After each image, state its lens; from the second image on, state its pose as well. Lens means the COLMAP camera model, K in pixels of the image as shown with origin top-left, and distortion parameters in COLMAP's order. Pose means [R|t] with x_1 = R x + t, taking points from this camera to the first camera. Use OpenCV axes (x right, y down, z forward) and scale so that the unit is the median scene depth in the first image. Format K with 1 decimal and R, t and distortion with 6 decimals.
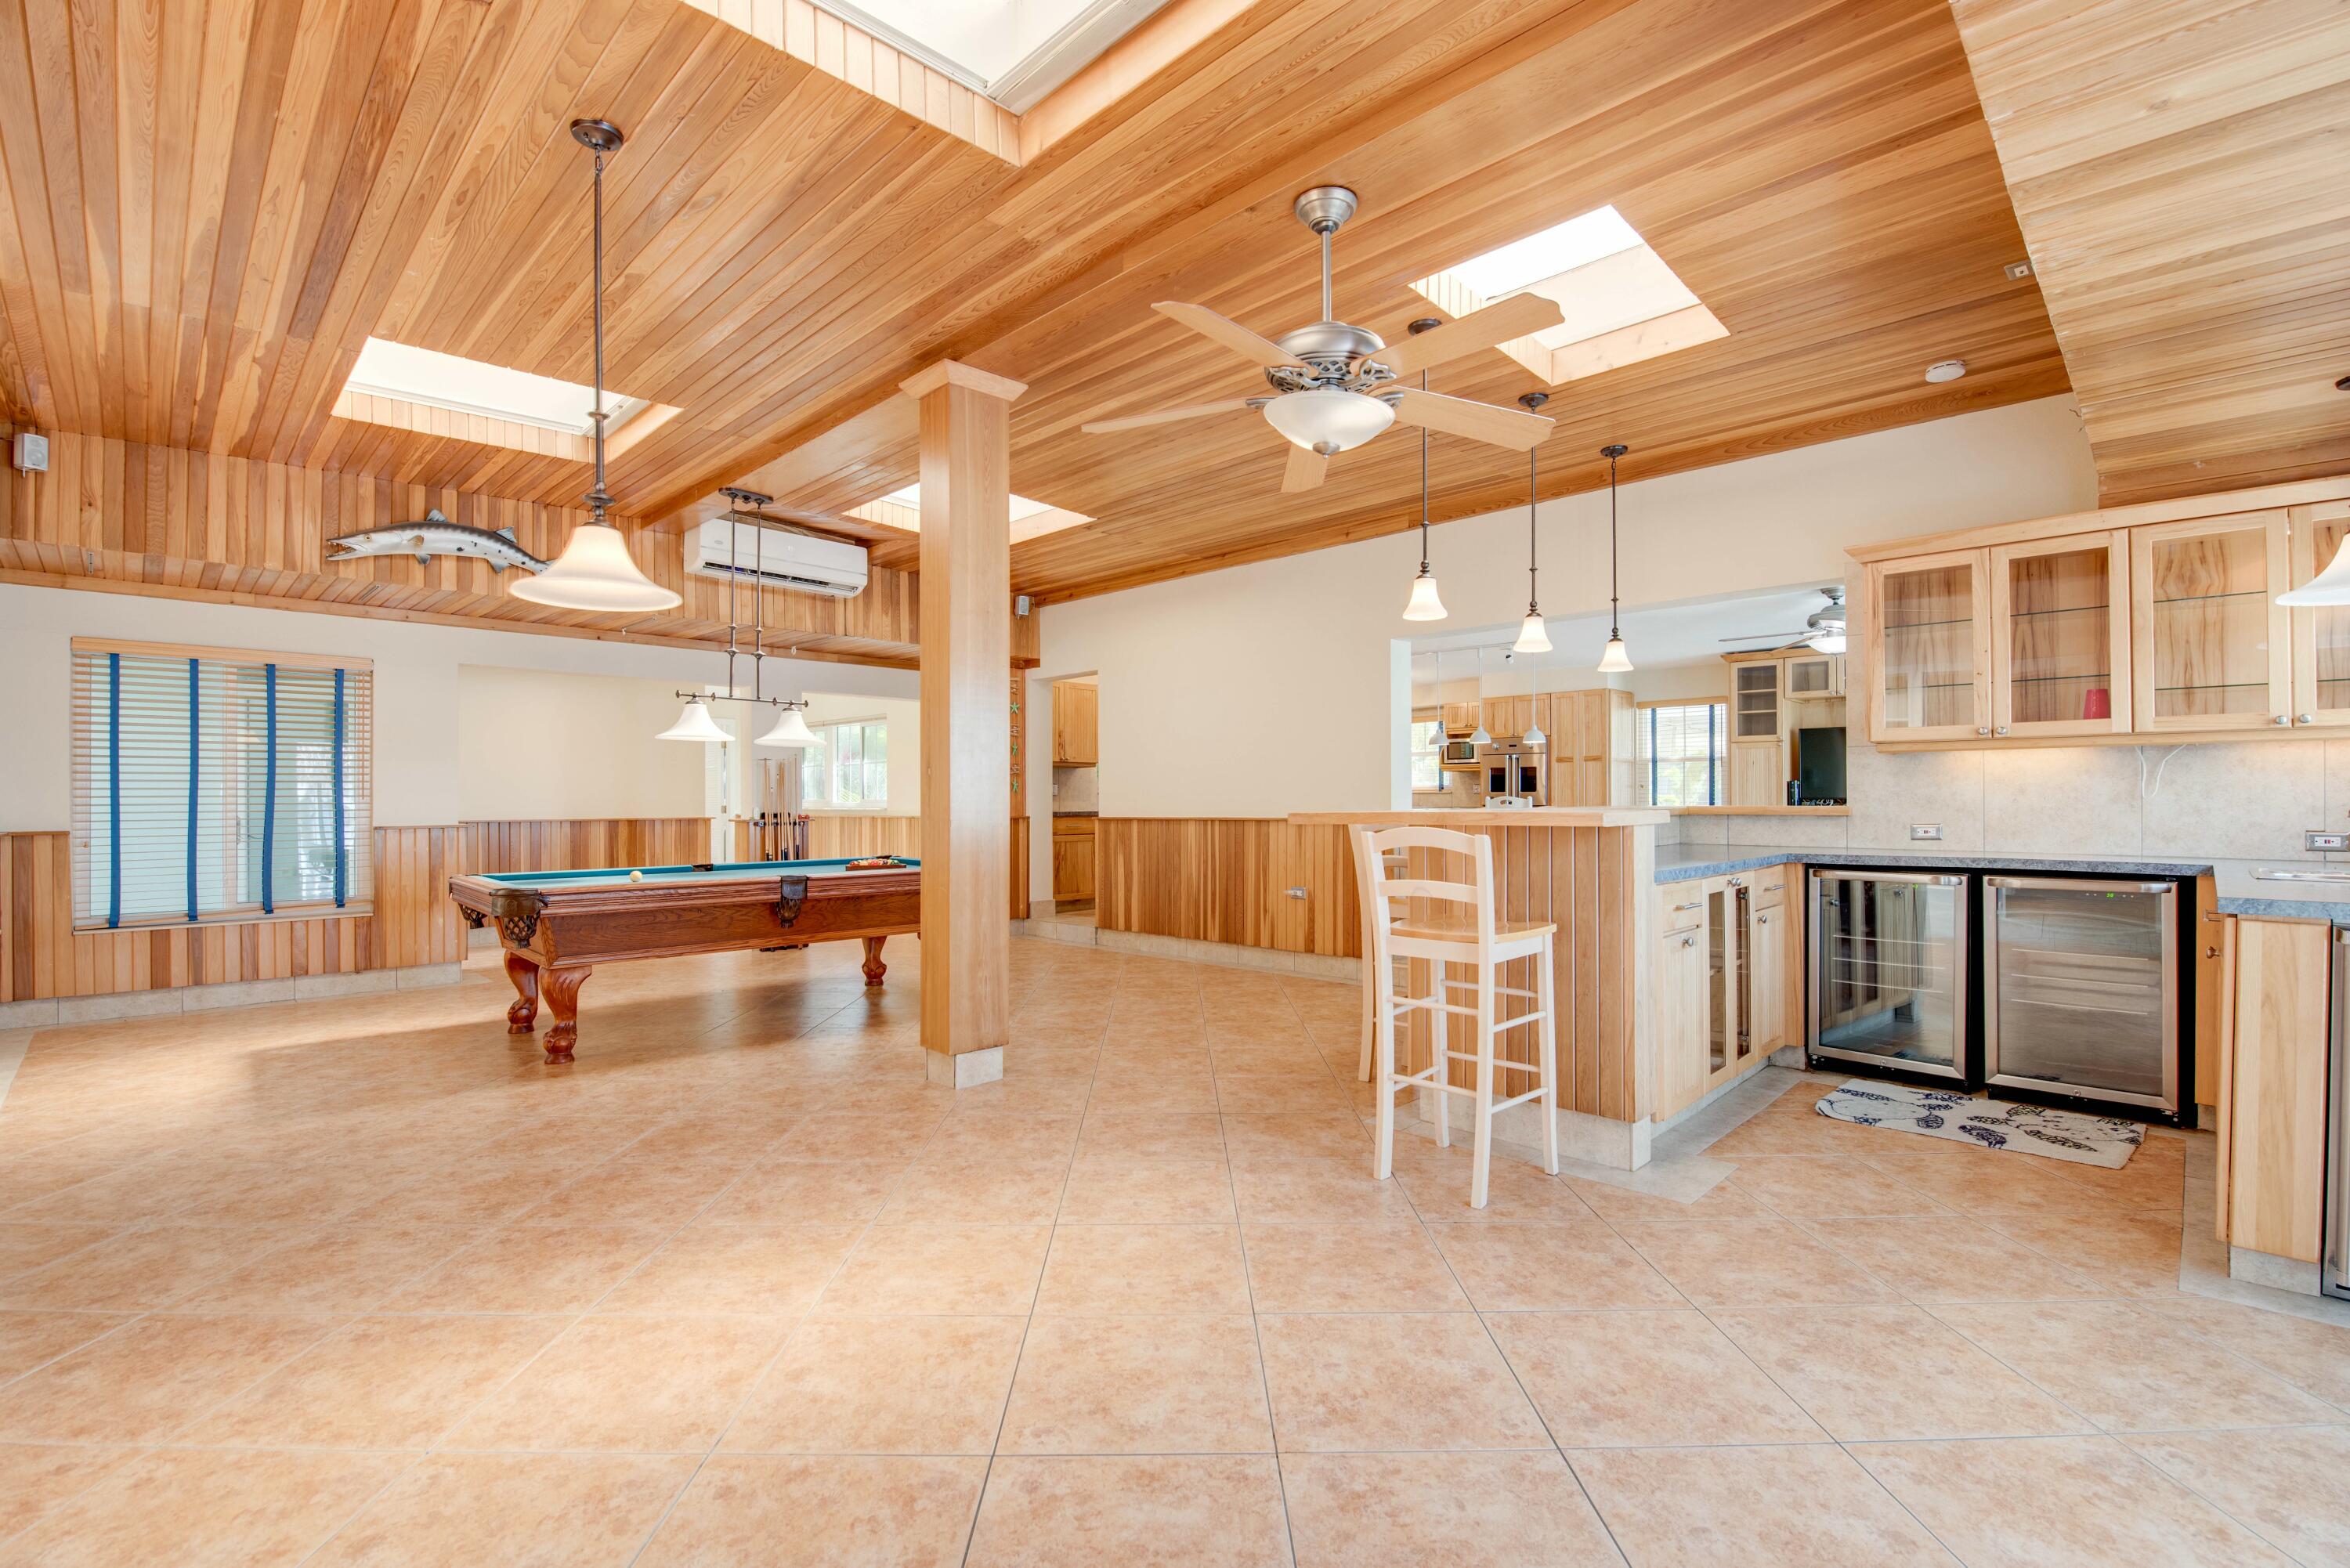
lens RADIAL K [[1038.5, 0, 1168.3], [0, 1038.5, 787.4], [0, 0, 1]] dist [-0.000775, -0.009188]
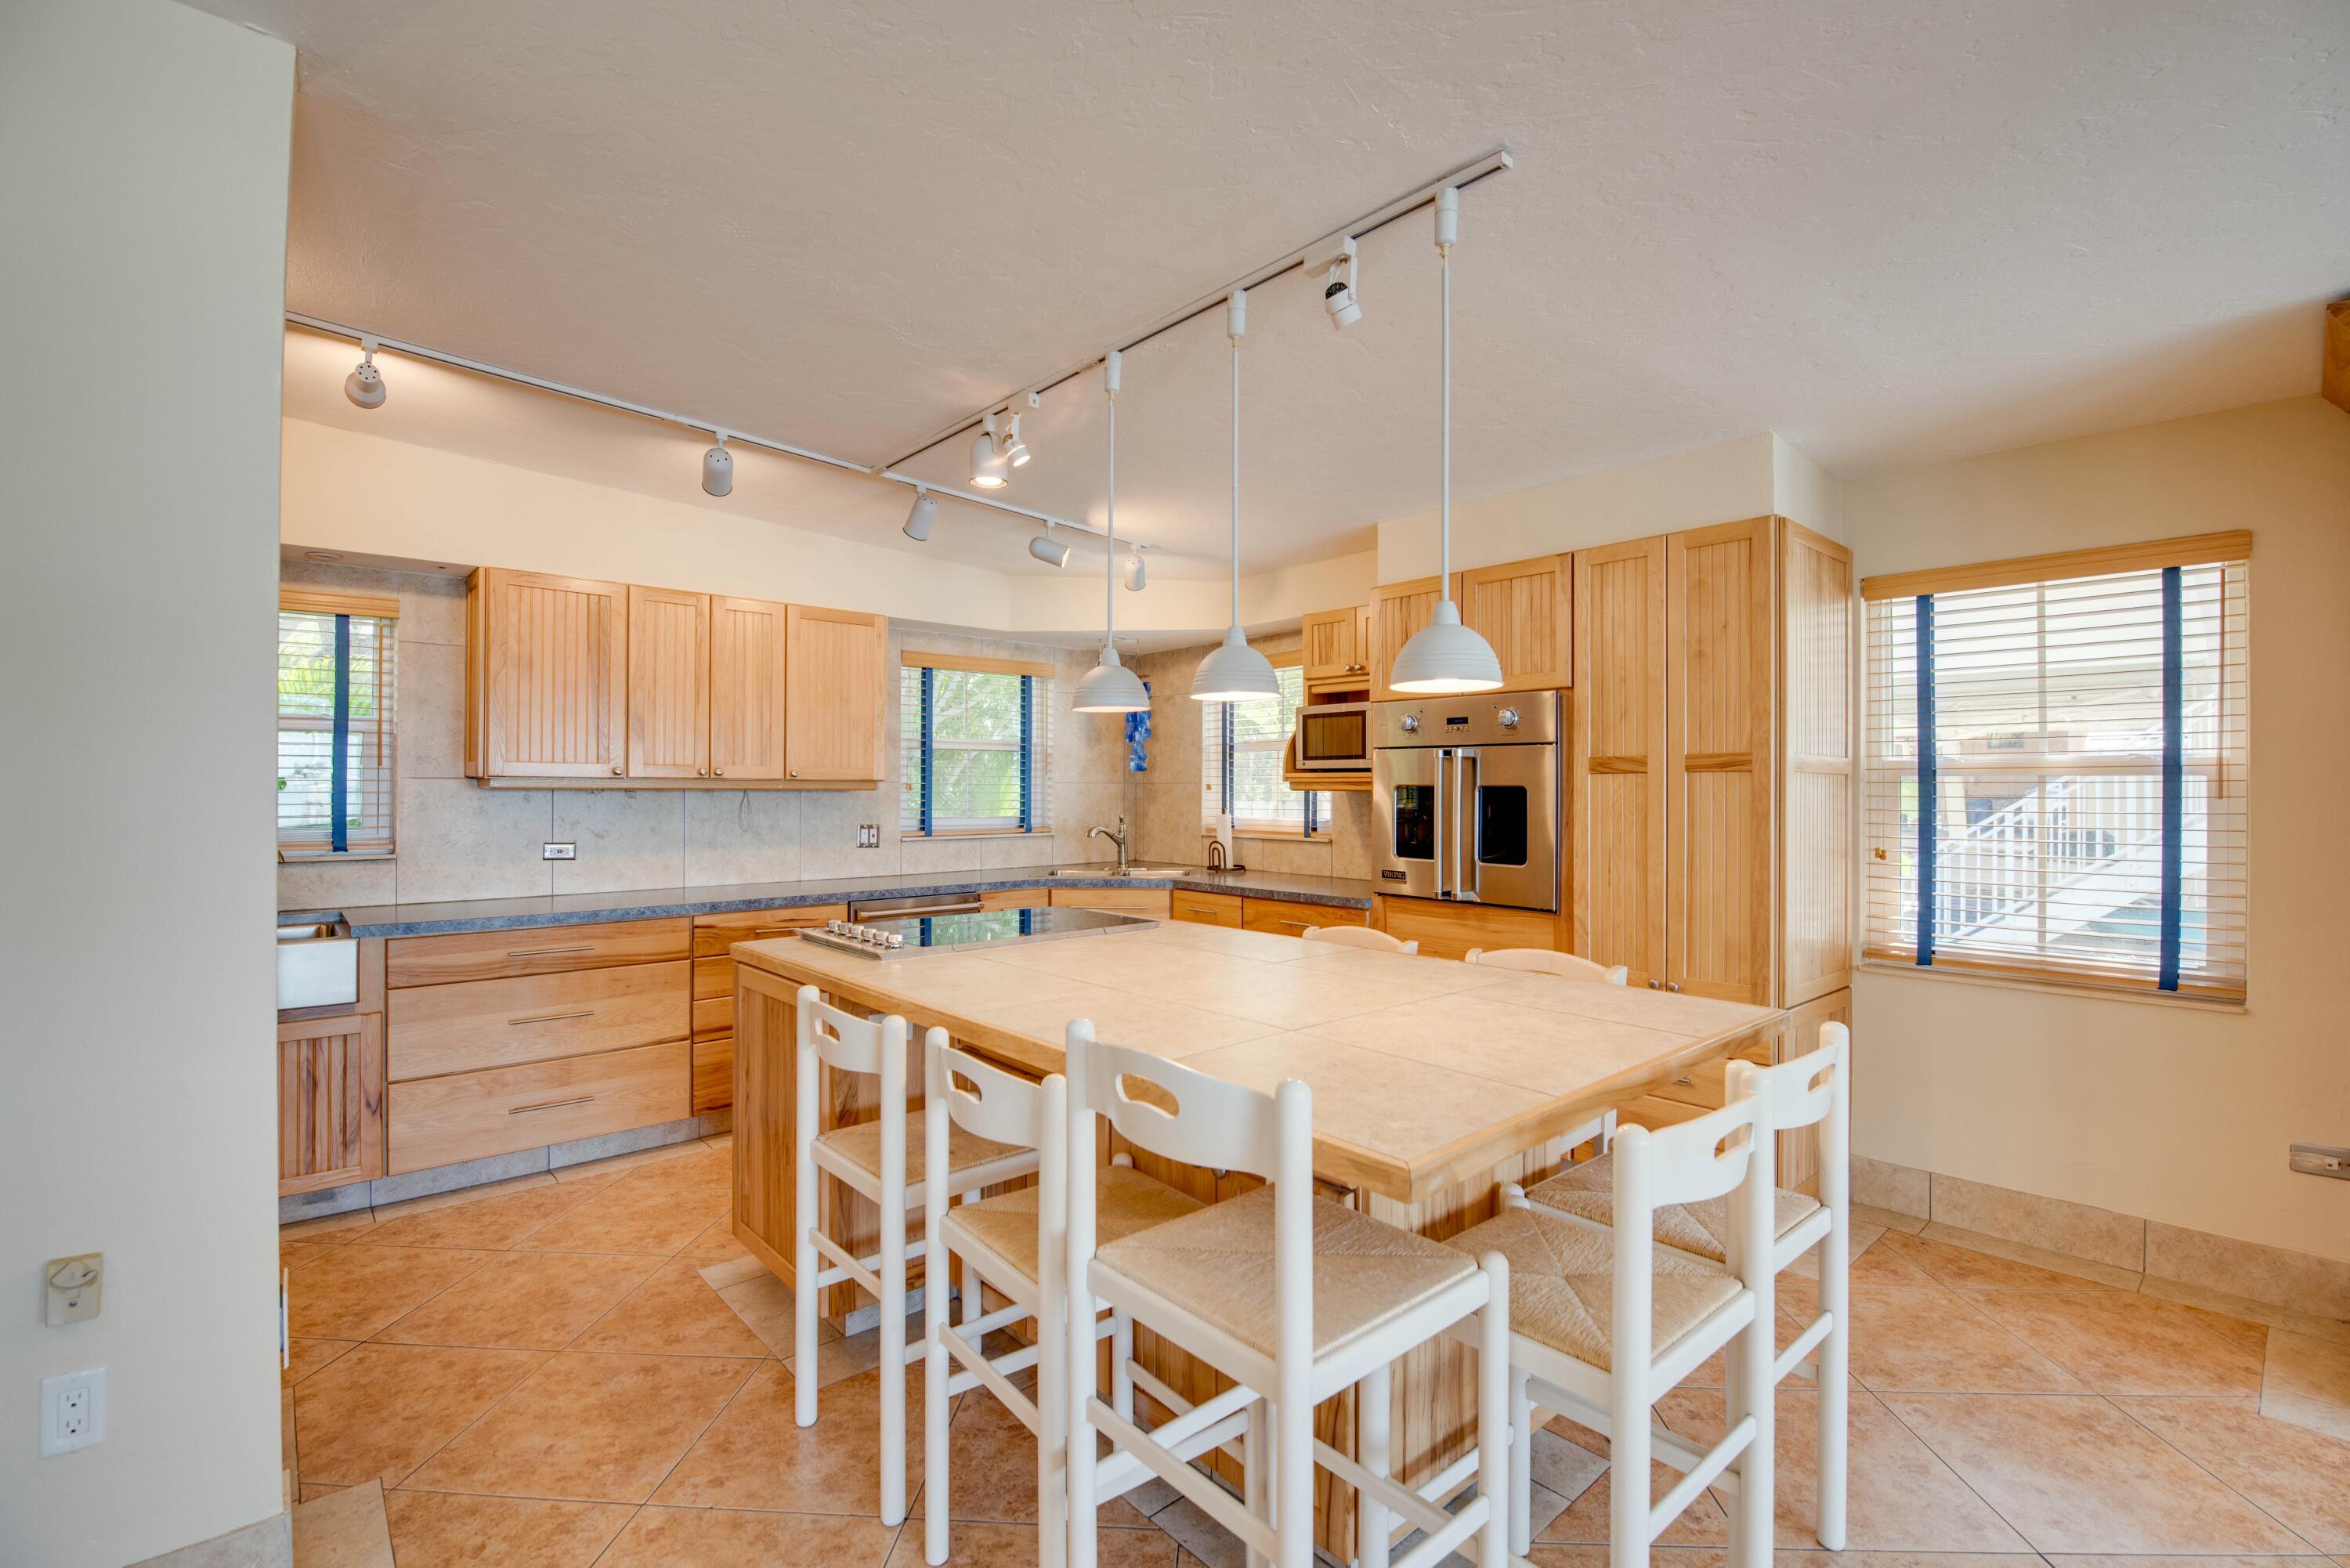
lens RADIAL K [[1038.5, 0, 1168.3], [0, 1038.5, 787.4], [0, 0, 1]] dist [-0.000775, -0.009188]
pose [[0.995174, 0.002905, -0.098082, 0.276707], [-0.002100, 0.999963, 0.008313, -0.022374], [0.098103, -0.008067, 0.995144, 0.675223]]
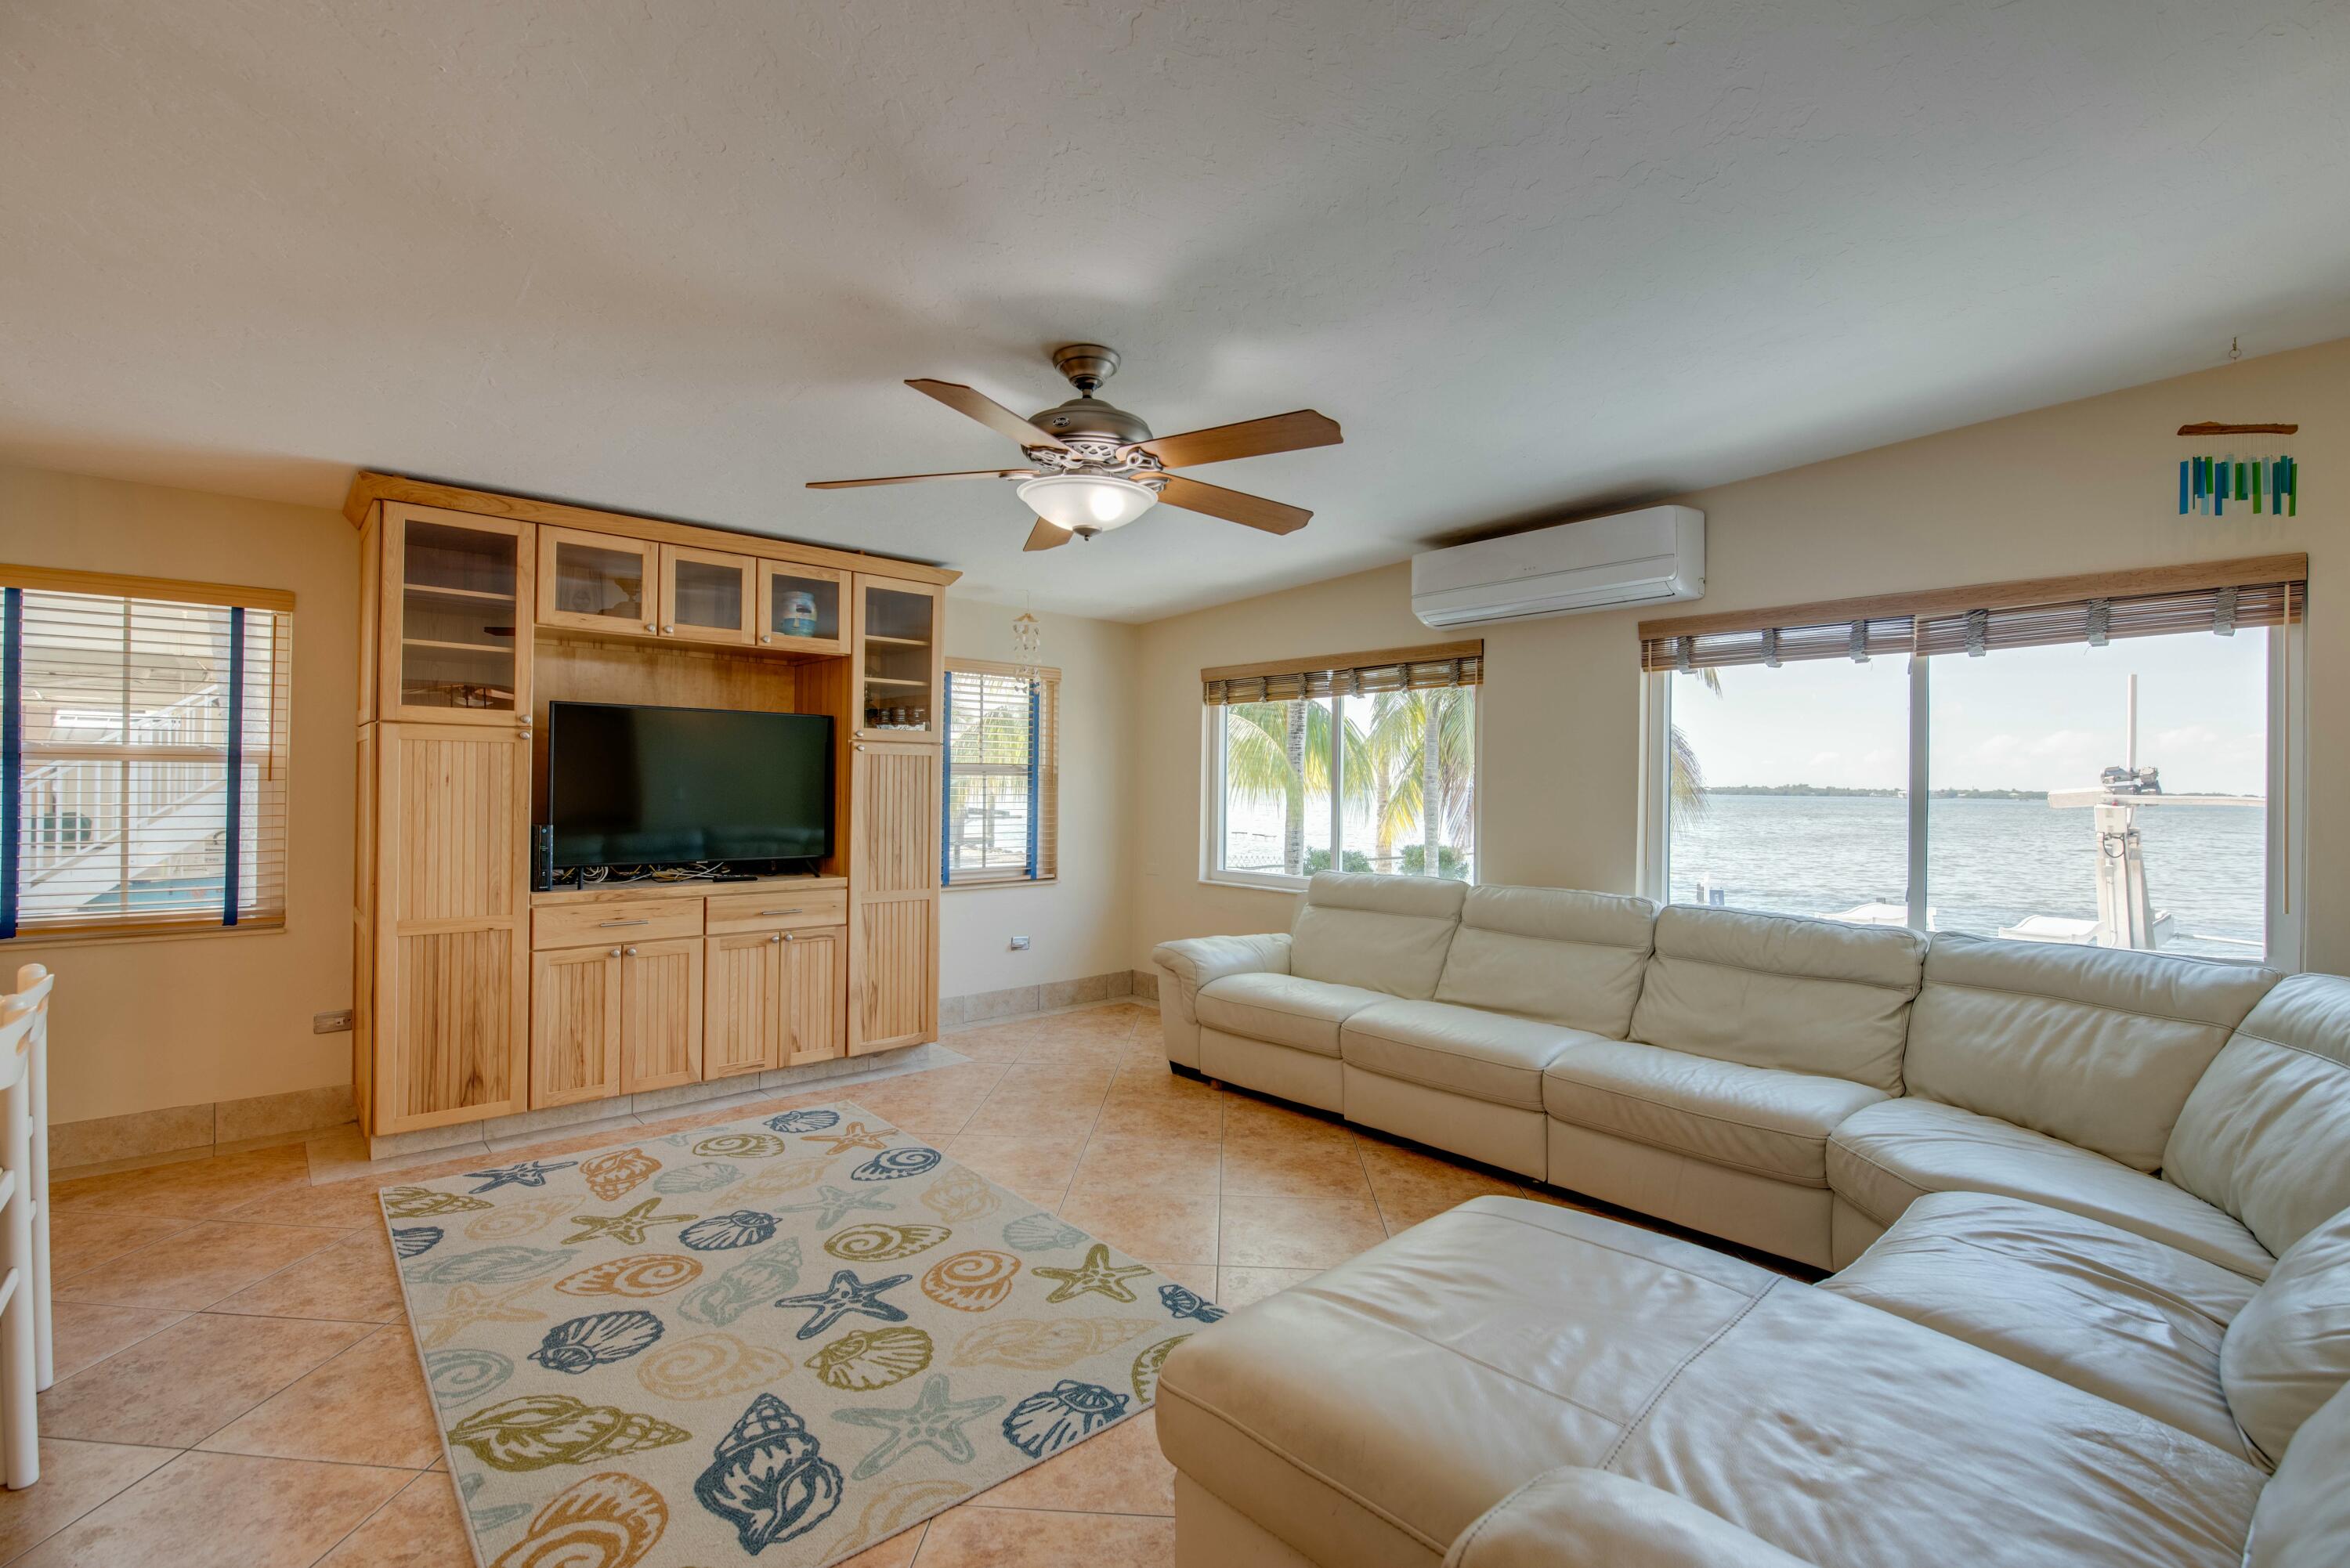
lens RADIAL K [[1030.6, 0, 1175.0], [0, 1030.6, 784.0], [0, 0, 1]] dist [0.000172, -0.009420]
pose [[0.093893, 0.005140, 0.995569, 0.190327], [-0.020405, 0.999787, -0.003238, -0.022065], [-0.995373, -0.020011, 0.093978, 0.611256]]
